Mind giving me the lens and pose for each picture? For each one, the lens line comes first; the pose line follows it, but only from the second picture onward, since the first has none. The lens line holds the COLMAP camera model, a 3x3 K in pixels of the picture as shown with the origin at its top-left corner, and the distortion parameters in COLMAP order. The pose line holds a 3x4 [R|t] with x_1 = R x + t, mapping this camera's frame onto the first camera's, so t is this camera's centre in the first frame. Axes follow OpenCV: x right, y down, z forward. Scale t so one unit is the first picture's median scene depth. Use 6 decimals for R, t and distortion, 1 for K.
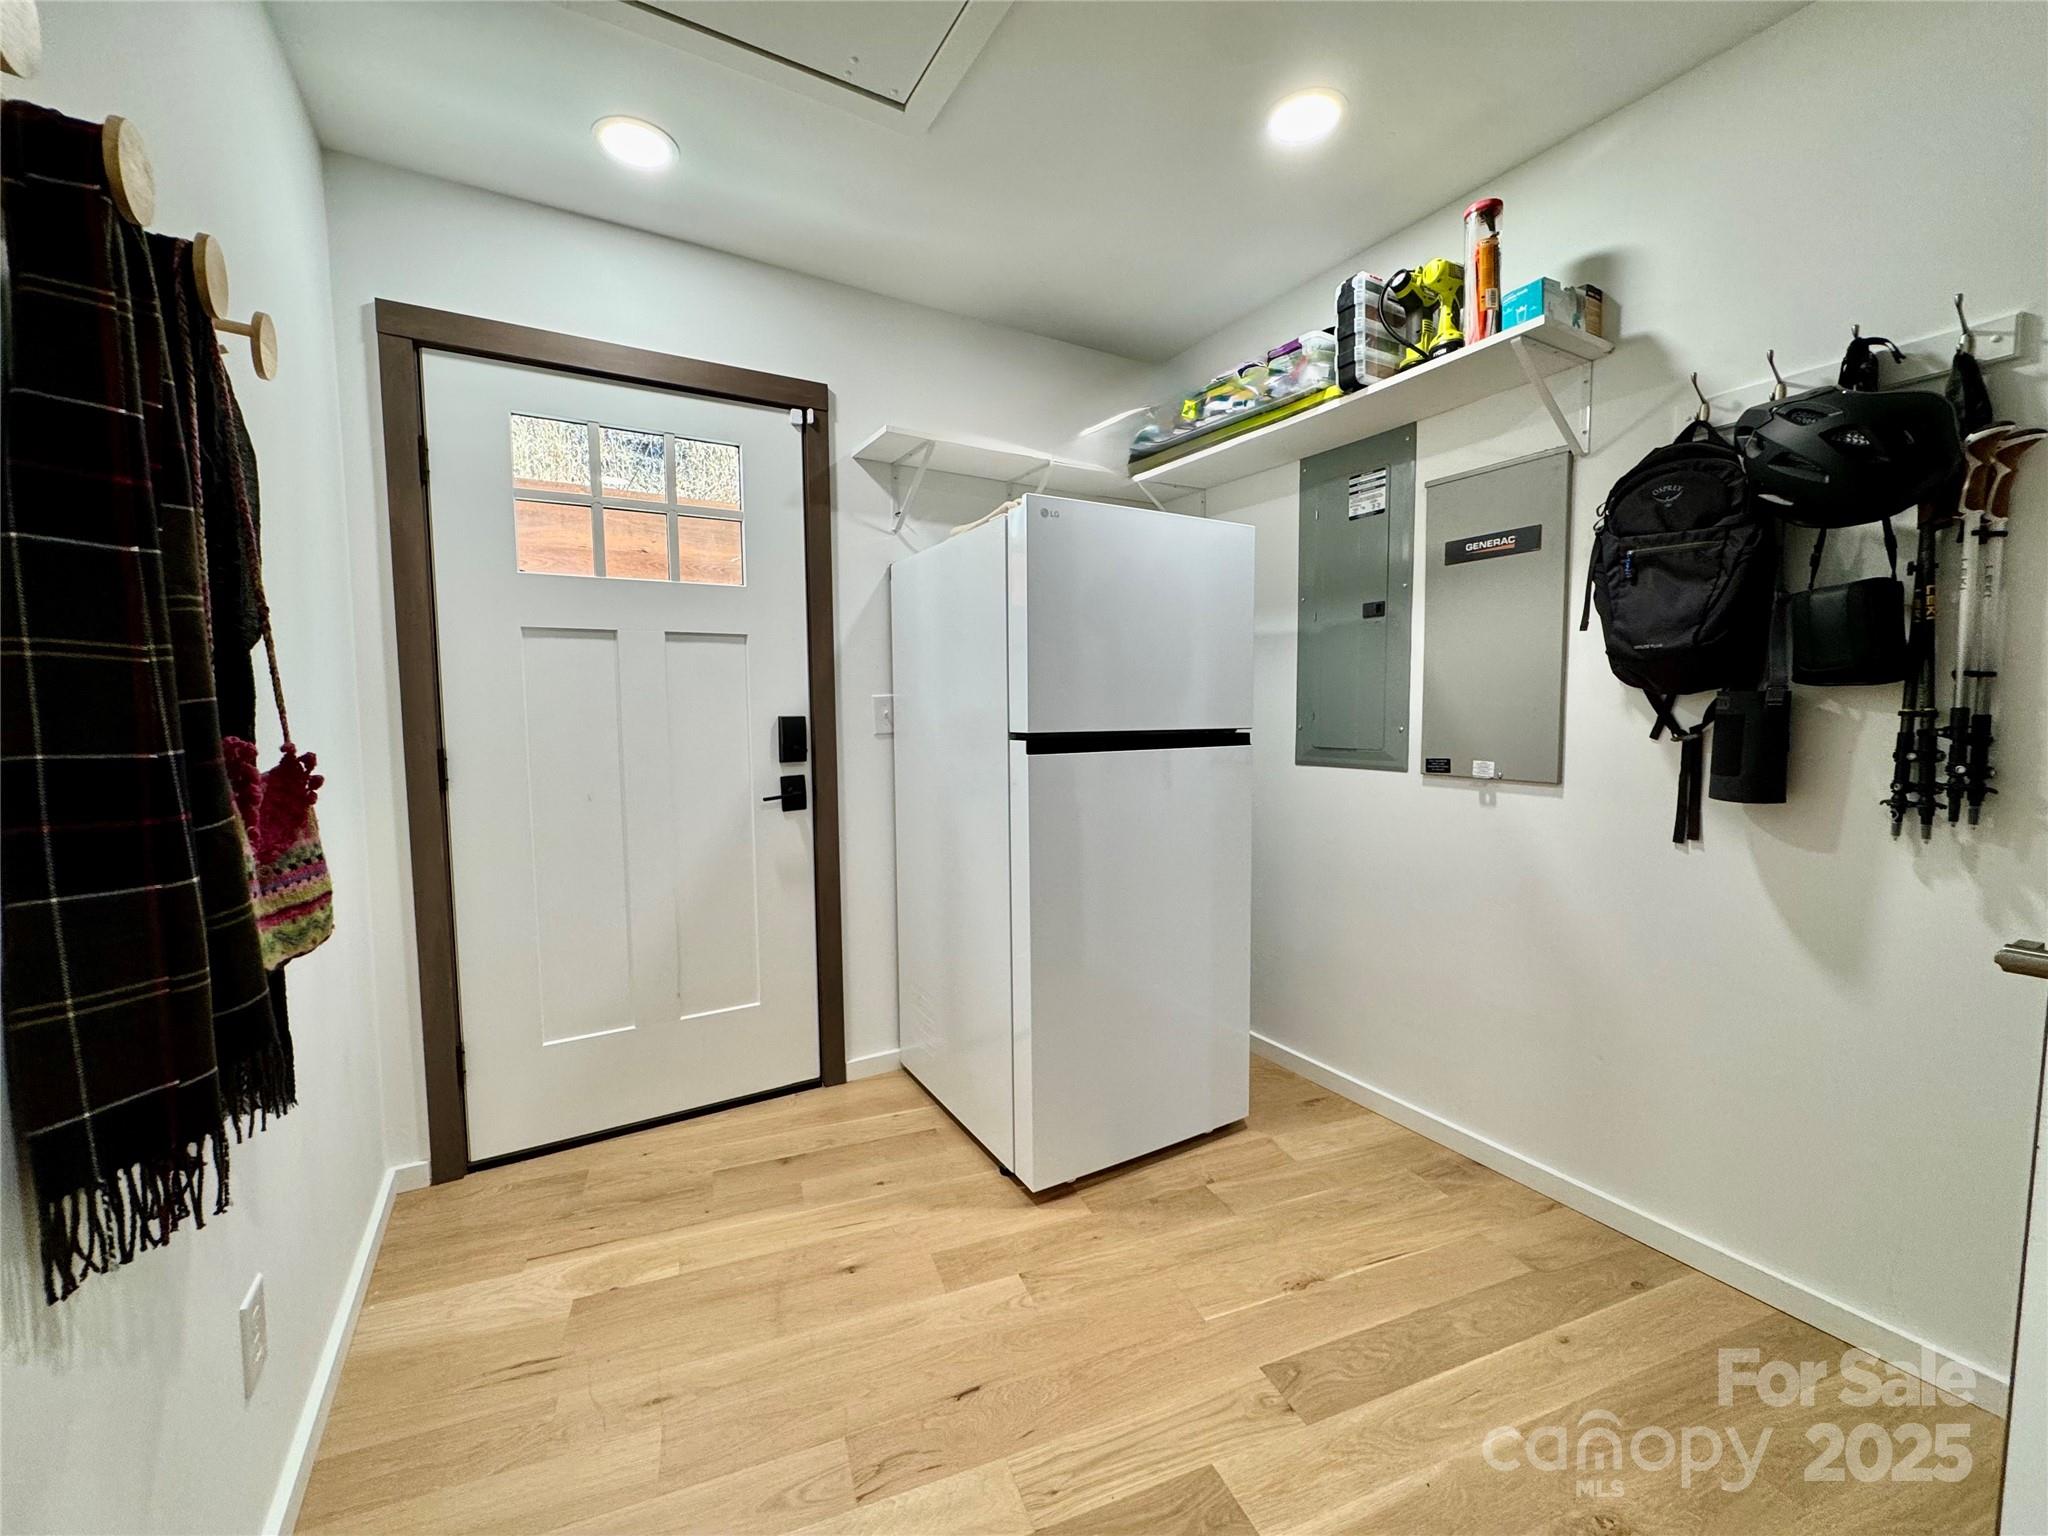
lens RADIAL K [[816.3, 0, 1020.6], [0, 816.3, 762.2], [0, 0, 1]] dist [-0.000493, 0.000065]
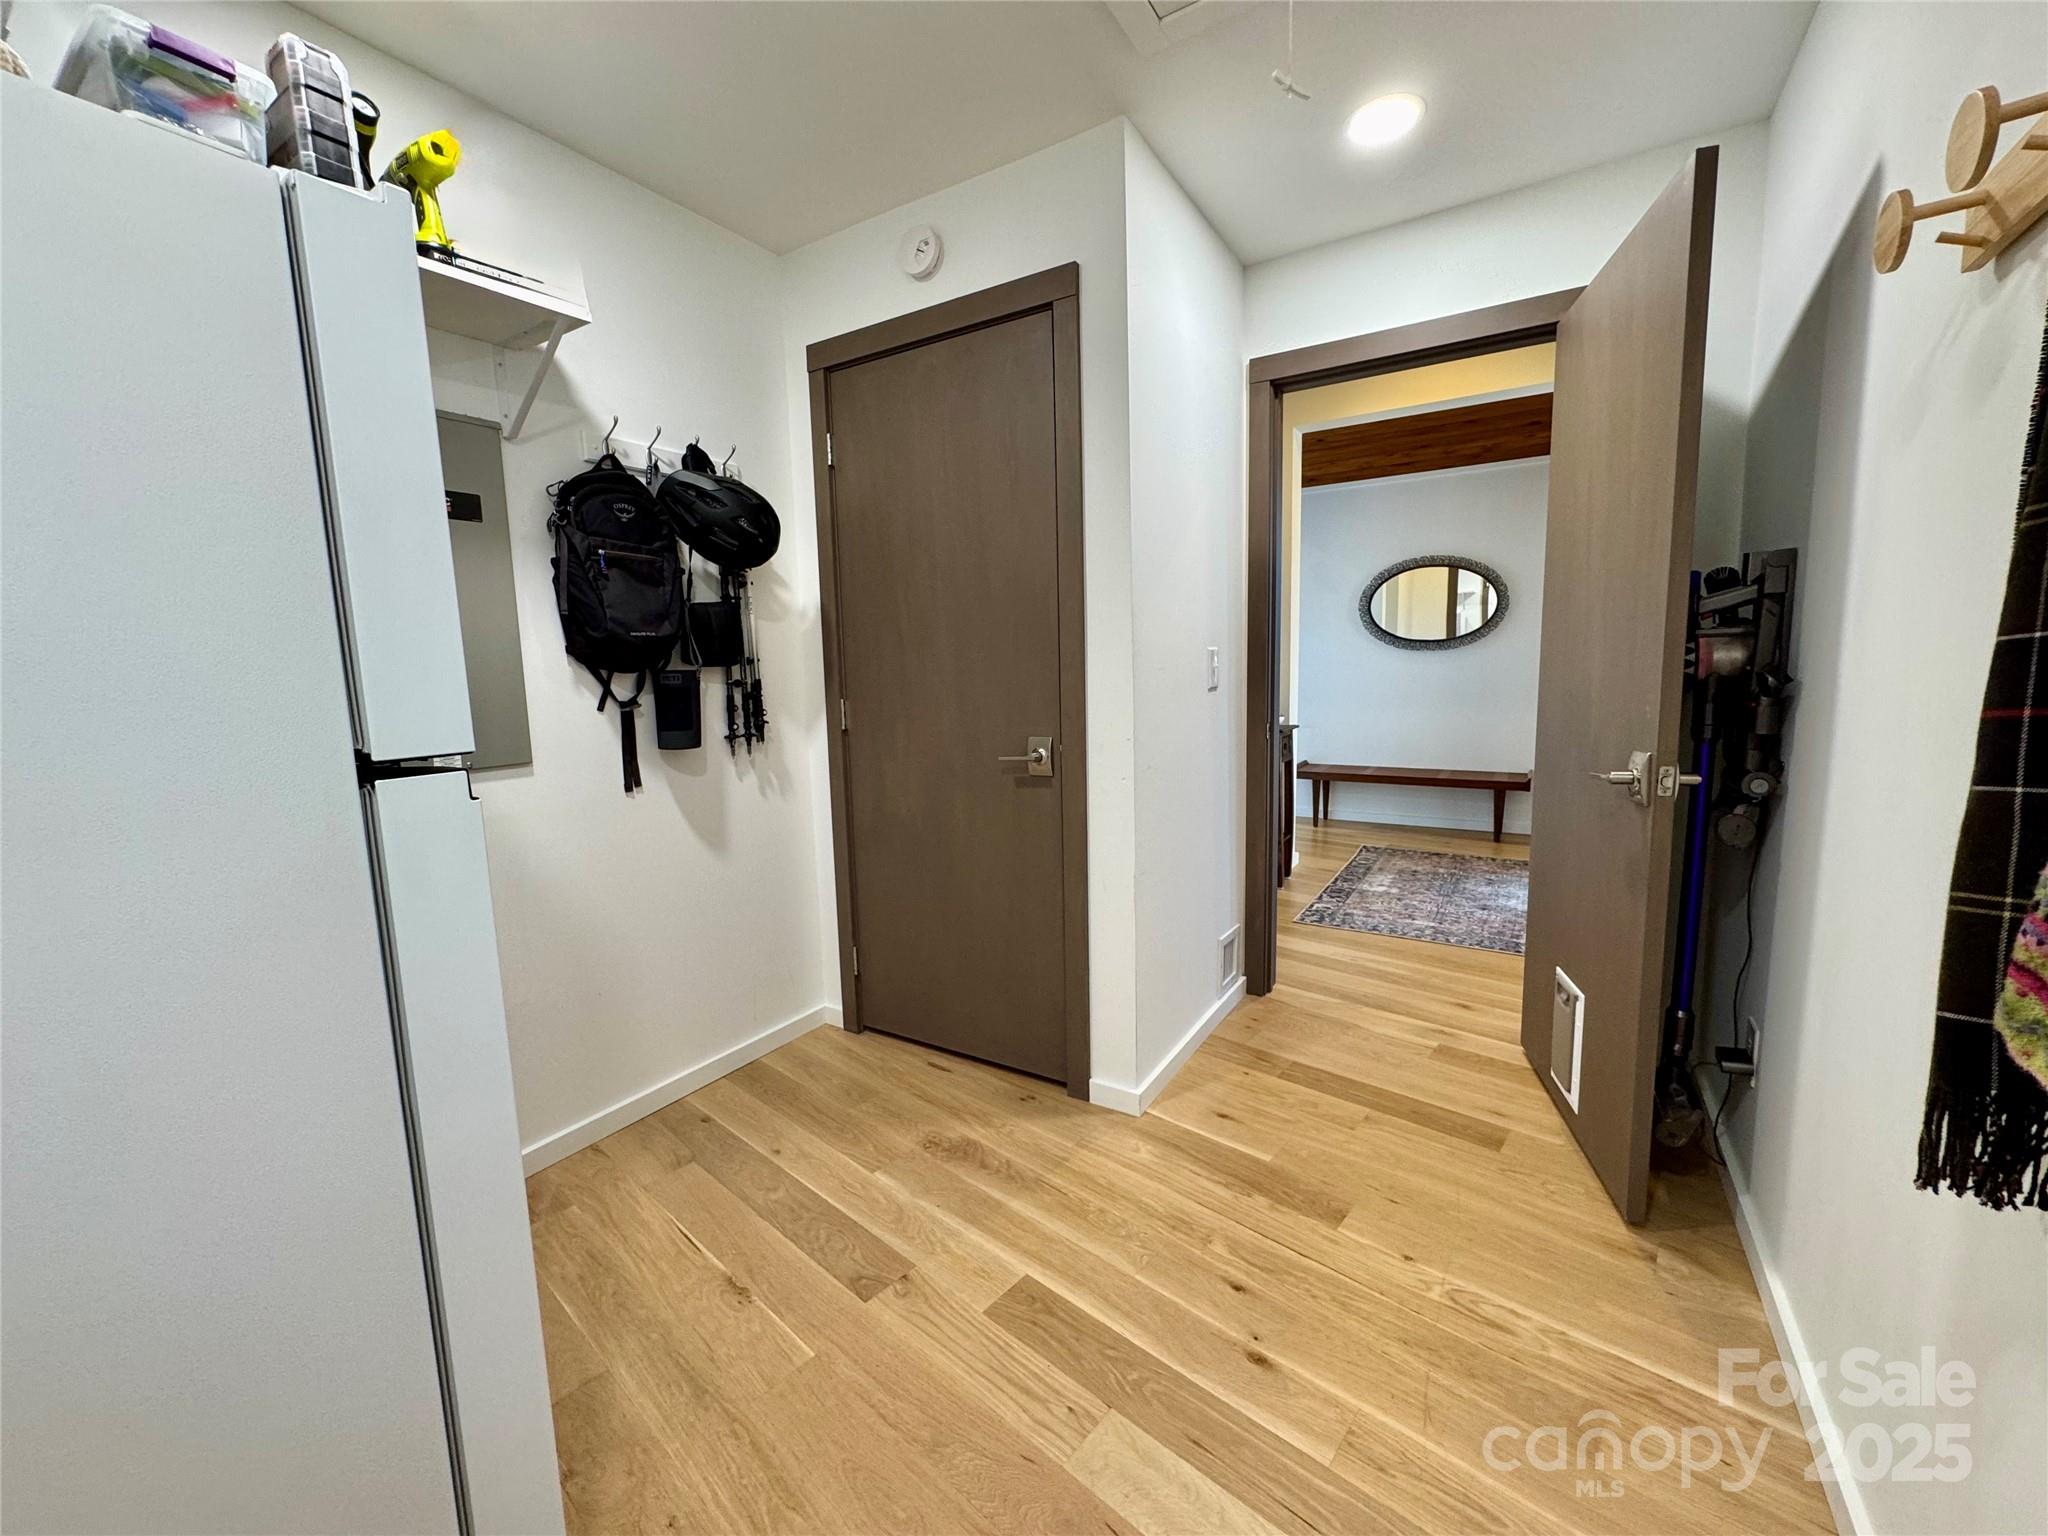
lens RADIAL K [[816.3, 0, 1020.6], [0, 816.3, 762.2], [0, 0, 1]] dist [-0.000493, 0.000065]
pose [[-0.459060, -0.086707, 0.884164, -0.628431], [0.091901, 0.985252, 0.144336, -0.078496], [-0.883639, 0.147515, -0.444321, 1.106120]]
